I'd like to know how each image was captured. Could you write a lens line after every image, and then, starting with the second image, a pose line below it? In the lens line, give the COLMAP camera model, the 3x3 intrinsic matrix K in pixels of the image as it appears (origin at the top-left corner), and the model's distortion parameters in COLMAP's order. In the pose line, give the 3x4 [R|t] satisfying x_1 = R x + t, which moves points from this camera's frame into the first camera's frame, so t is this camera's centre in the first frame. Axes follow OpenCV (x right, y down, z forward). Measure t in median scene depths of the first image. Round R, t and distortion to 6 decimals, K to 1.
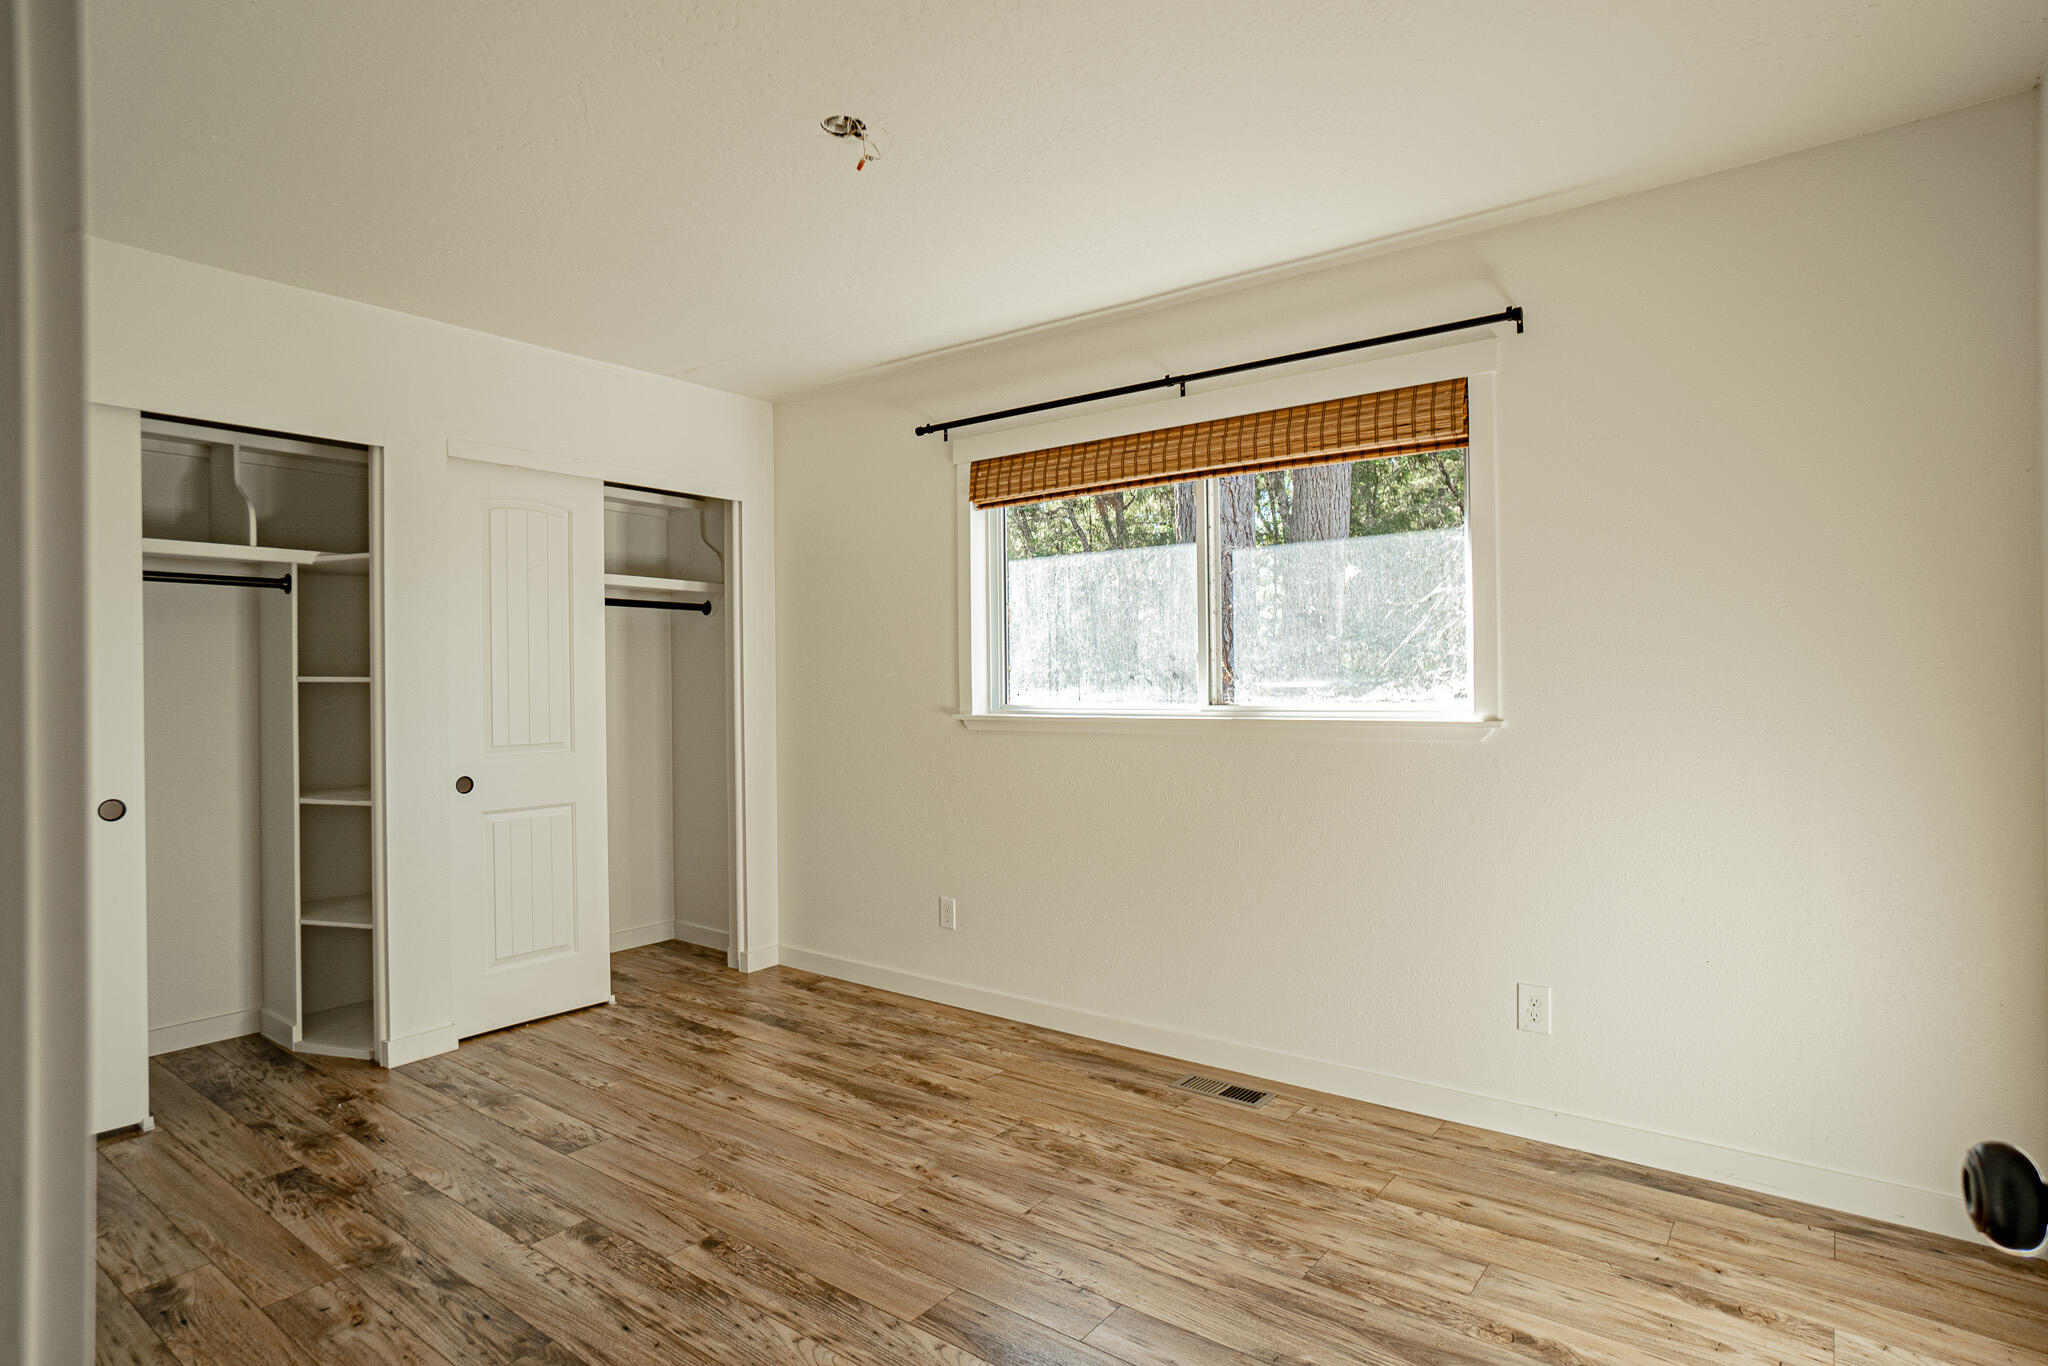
lens RADIAL K [[1044.2, 0, 1025.4], [0, 1044.2, 687.3], [0, 0, 1]] dist [-0.021335, 0.007623]
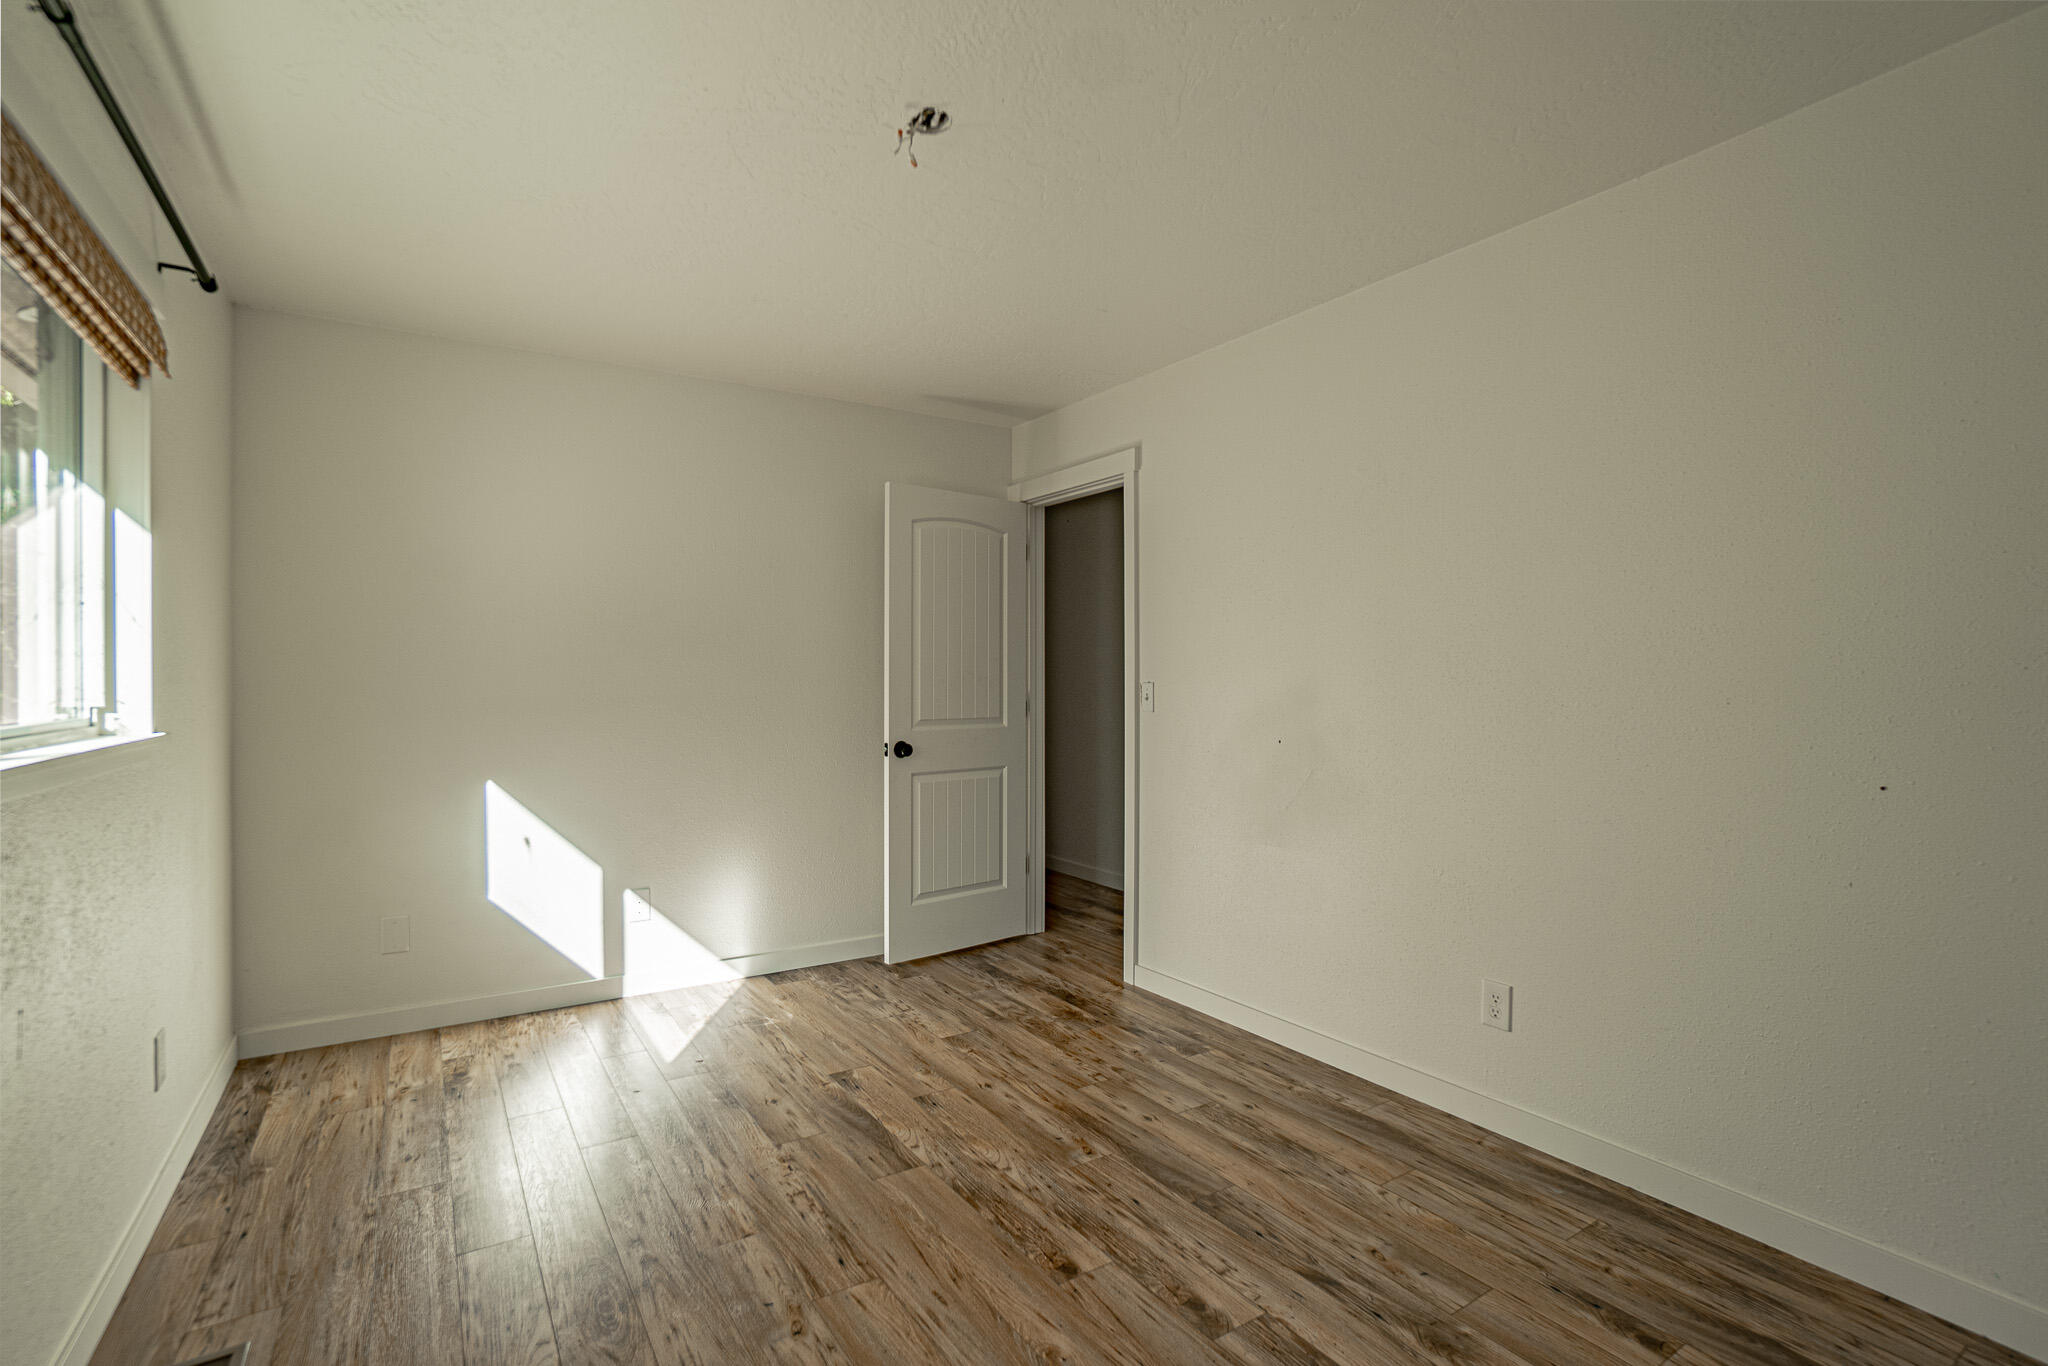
lens RADIAL K [[924.8, 0, 1012.2], [0, 924.8, 671.9], [0, 0, 1]] dist [-0.054469, 0.012610]
pose [[-0.934758, 0.012185, 0.355077, -0.568356], [0.010334, 0.999921, -0.007109, -0.002653], [-0.355136, -0.002976, -0.934810, 1.833189]]
